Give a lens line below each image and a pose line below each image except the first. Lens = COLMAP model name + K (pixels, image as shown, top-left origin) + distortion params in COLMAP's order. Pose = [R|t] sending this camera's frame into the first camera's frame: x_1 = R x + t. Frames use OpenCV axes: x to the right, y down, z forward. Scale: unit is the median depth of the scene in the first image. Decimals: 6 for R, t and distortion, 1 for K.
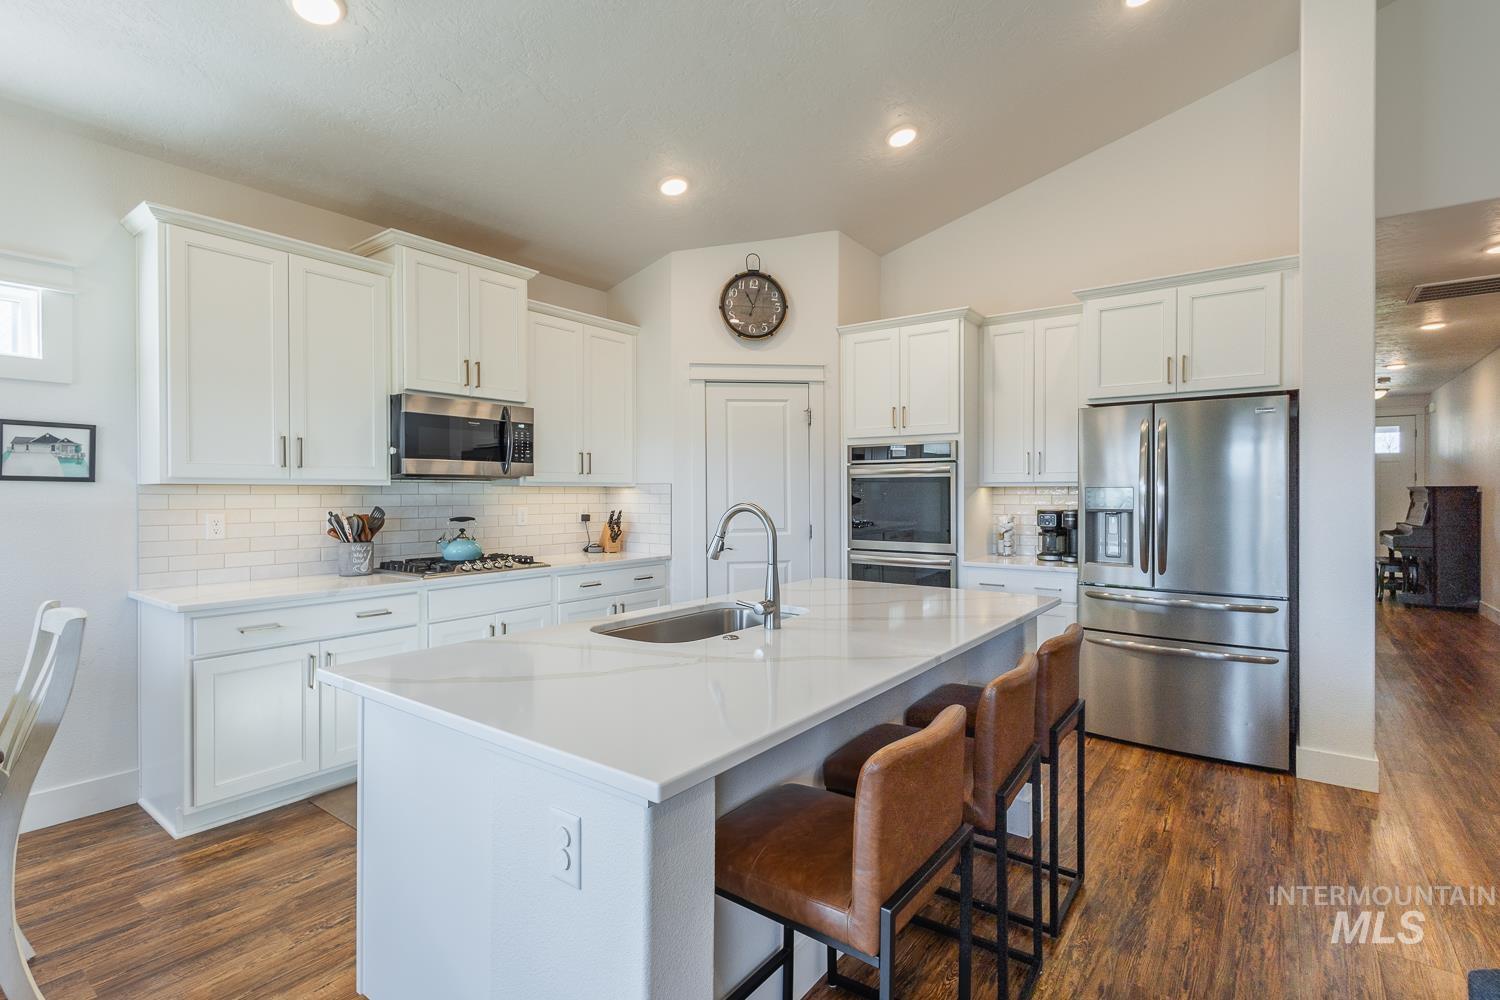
lens RADIAL K [[699.3, 0, 752.6], [0, 699.3, 500.3], [0, 0, 1]] dist [-0.001467, -0.001273]
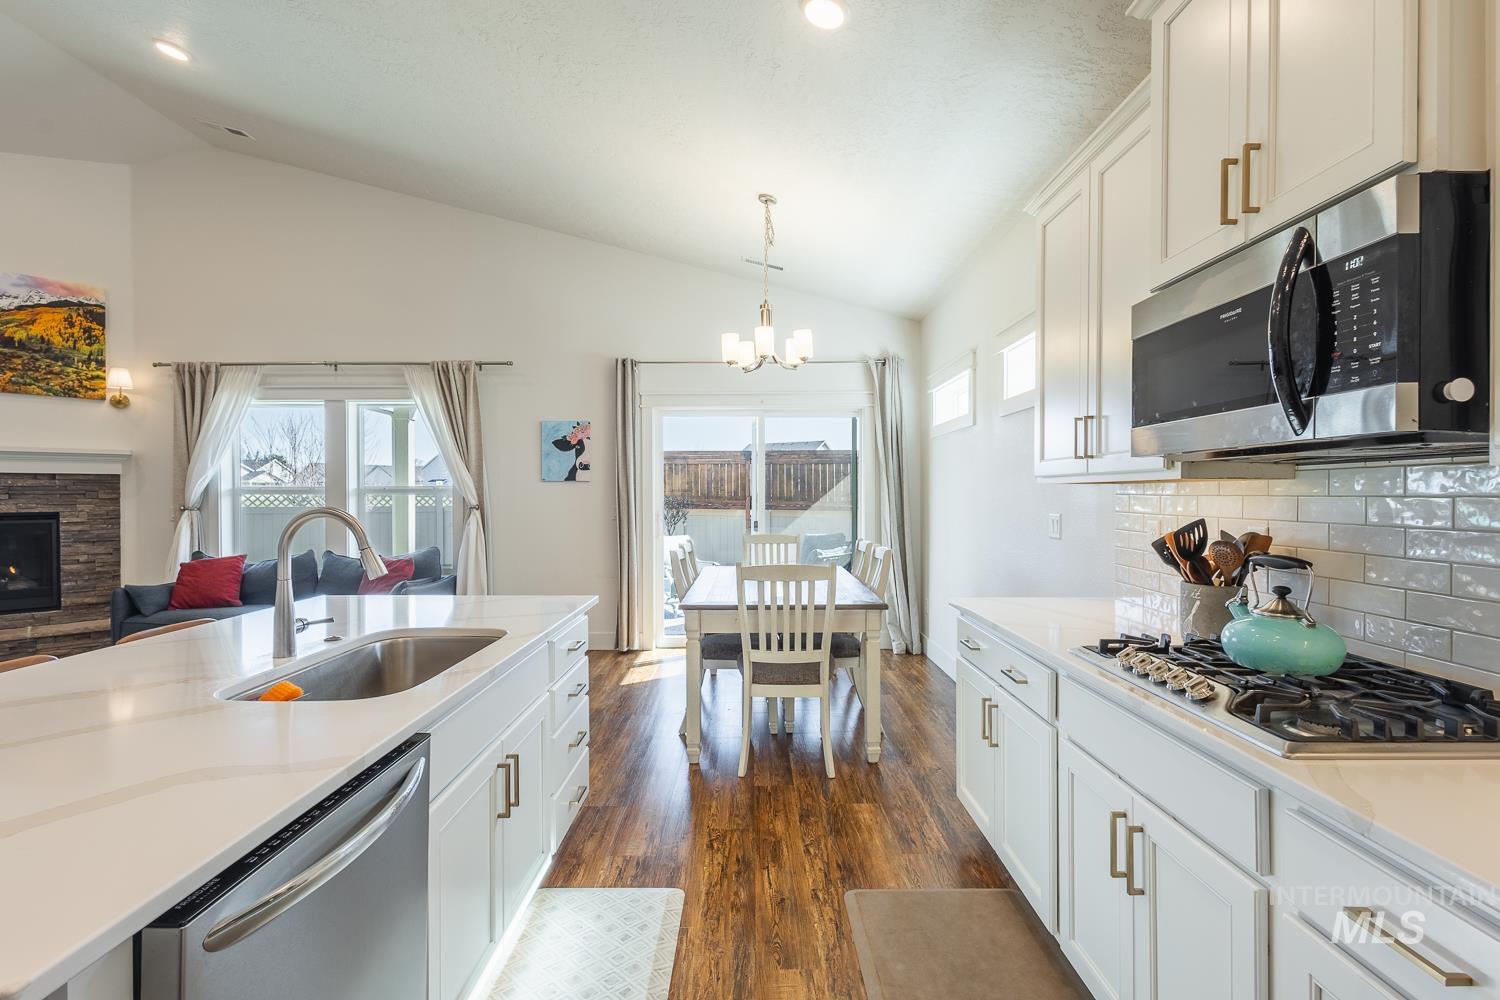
lens RADIAL K [[699.3, 0, 752.6], [0, 699.3, 500.3], [0, 0, 1]] dist [-0.001467, -0.001273]
pose [[-0.800111, 0.007254, -0.599808, 0.042574], [-0.004787, 0.999818, 0.018477, -0.011528], [0.599833, 0.017655, -0.799930, 1.054601]]
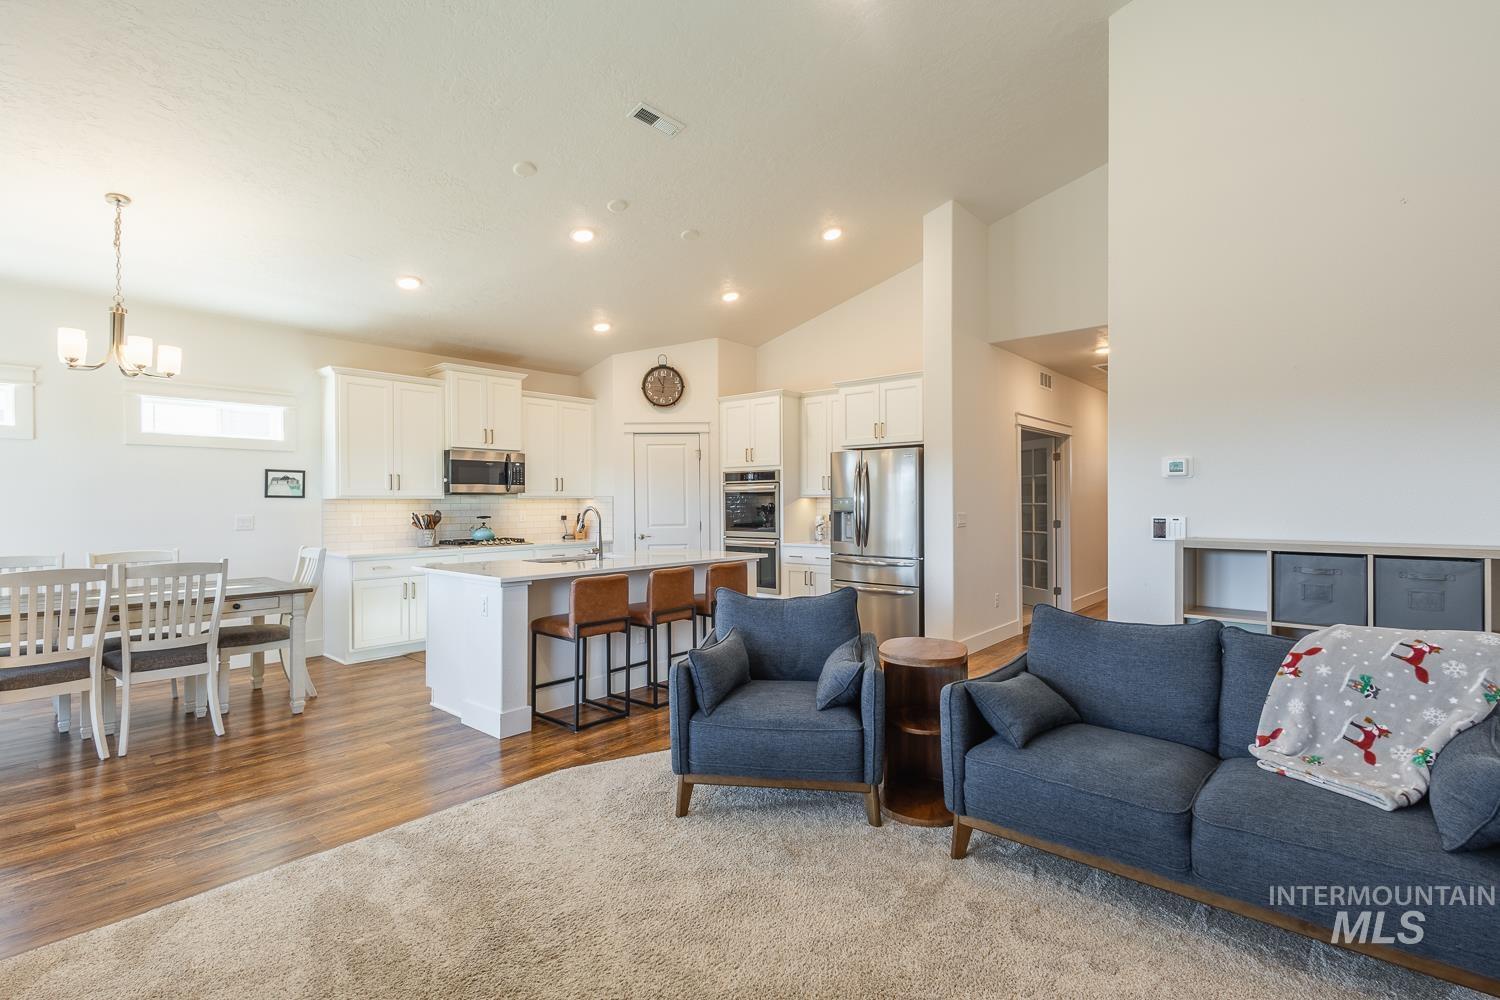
lens RADIAL K [[691.1, 0, 756.6], [0, 691.1, 500.5], [0, 0, 1]] dist [0.001079, -0.000303]
pose [[0.997597, -0.003778, -0.069180, 0.375670], [0.002984, 0.999929, -0.011577, 0.006349], [0.069219, 0.011343, 0.997537, -0.666304]]
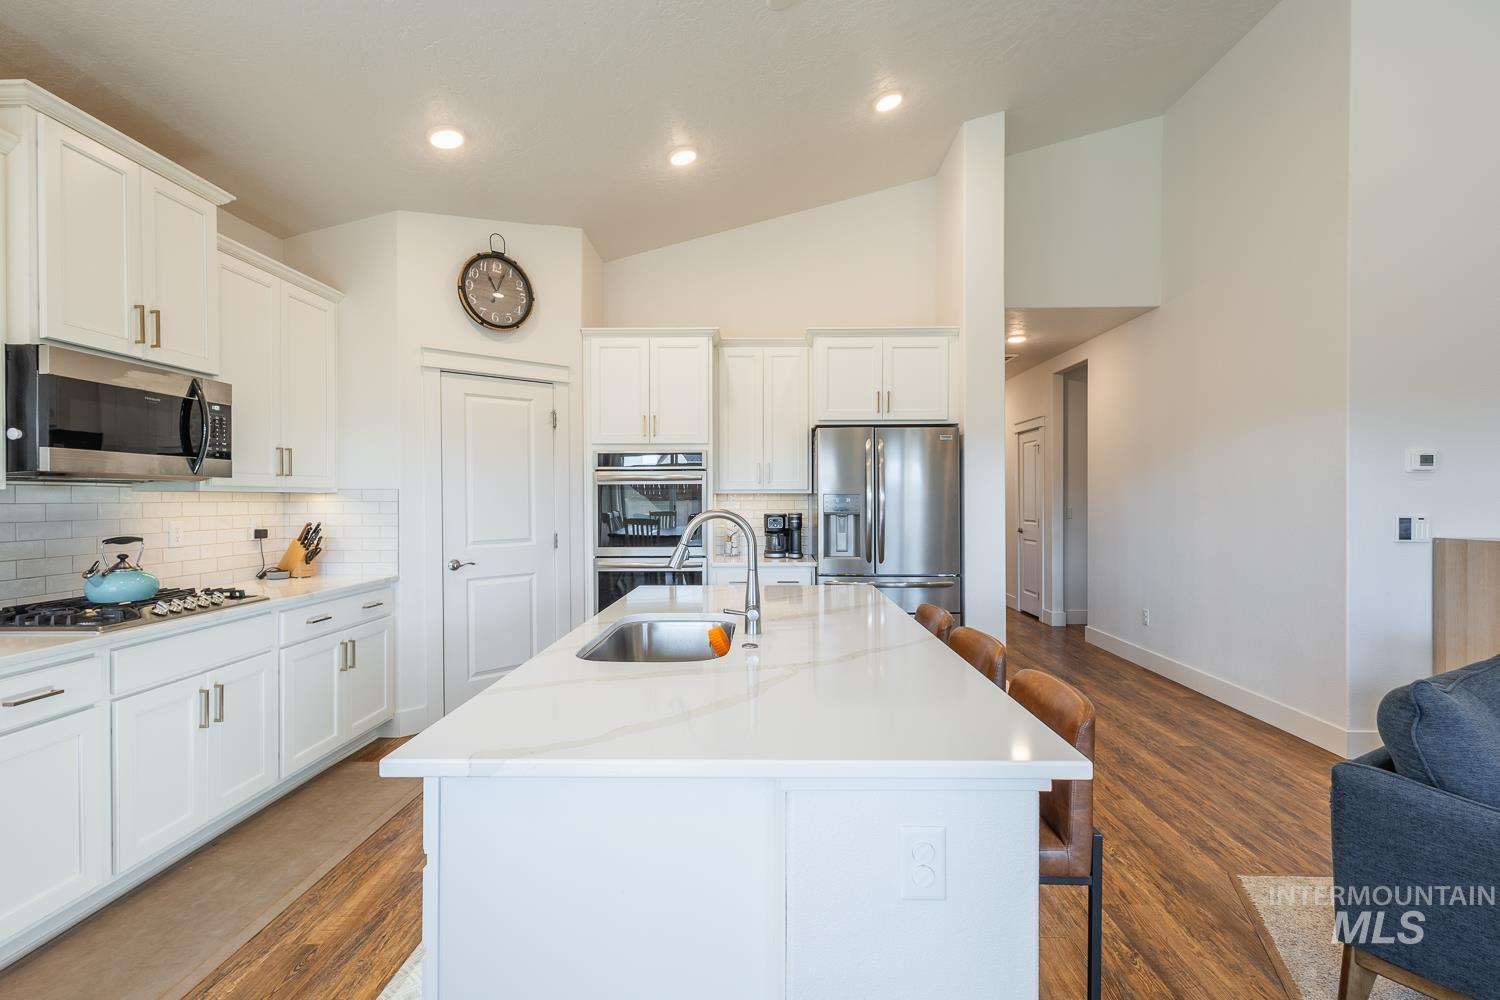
lens RADIAL K [[694.6, 0, 750.0], [0, 694.6, 500.0], [0, 0, 1]] dist [0.004992, -0.001231]
pose [[0.814803, -0.003524, 0.579727, -0.290811], [0.009529, 0.999928, -0.007315, -0.000924], [-0.579660, 0.011485, 0.814778, 0.098682]]
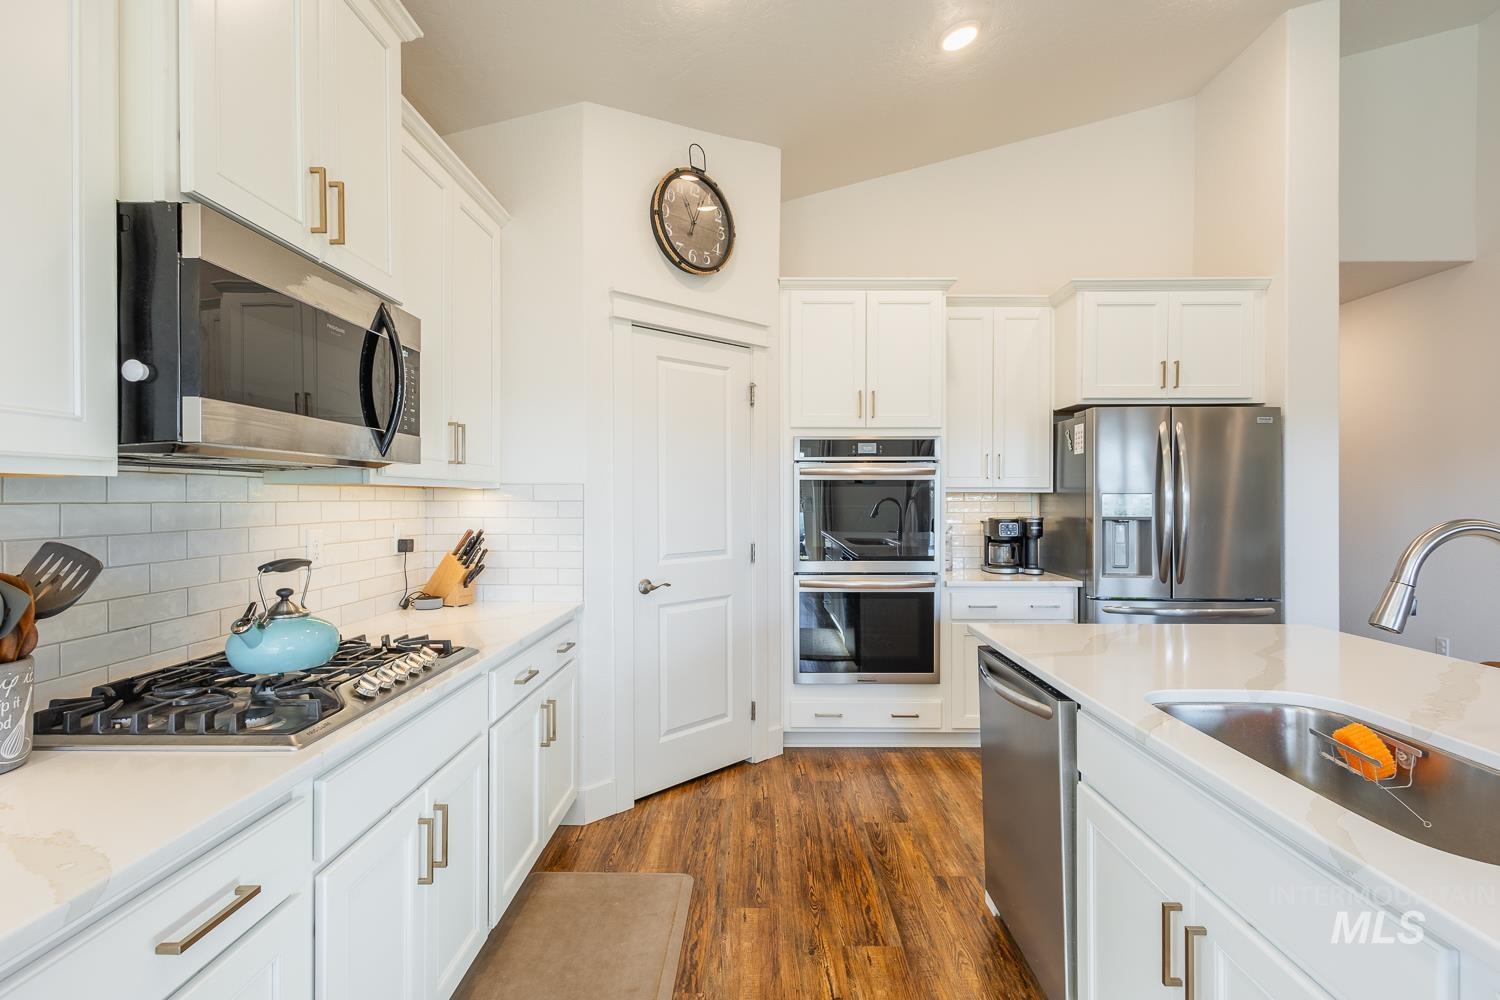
lens RADIAL K [[701.9, 0, 750.0], [0, 701.9, 500.0], [0, 0, 1]] dist [0.002866, 0.000141]
pose [[0.812599, -0.000315, 0.582823, -0.403497], [0.005759, 0.999955, -0.007489, -0.005237], [-0.582795, 0.009442, 0.812565, 0.483044]]
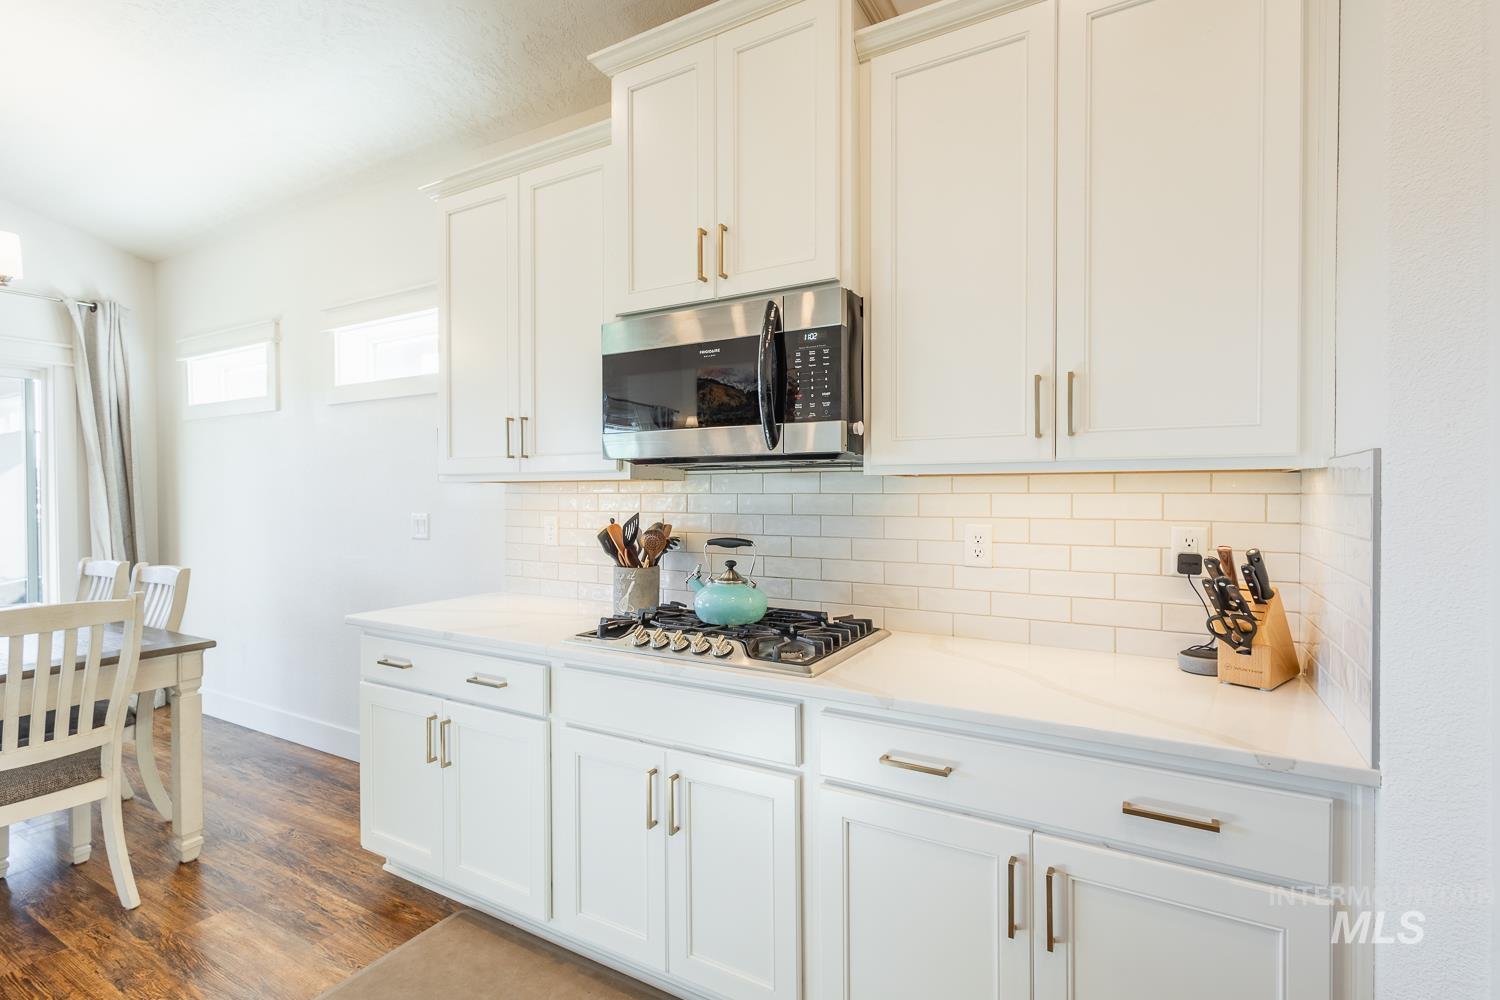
lens RADIAL K [[701.9, 0, 750.0], [0, 701.9, 500.0], [0, 0, 1]] dist [0.002866, 0.000141]
pose [[0.116945, 0.011075, -0.993077, 0.093405], [-0.009455, 0.999905, 0.010038, -0.008970], [0.993093, 0.008215, 0.117039, 0.888272]]
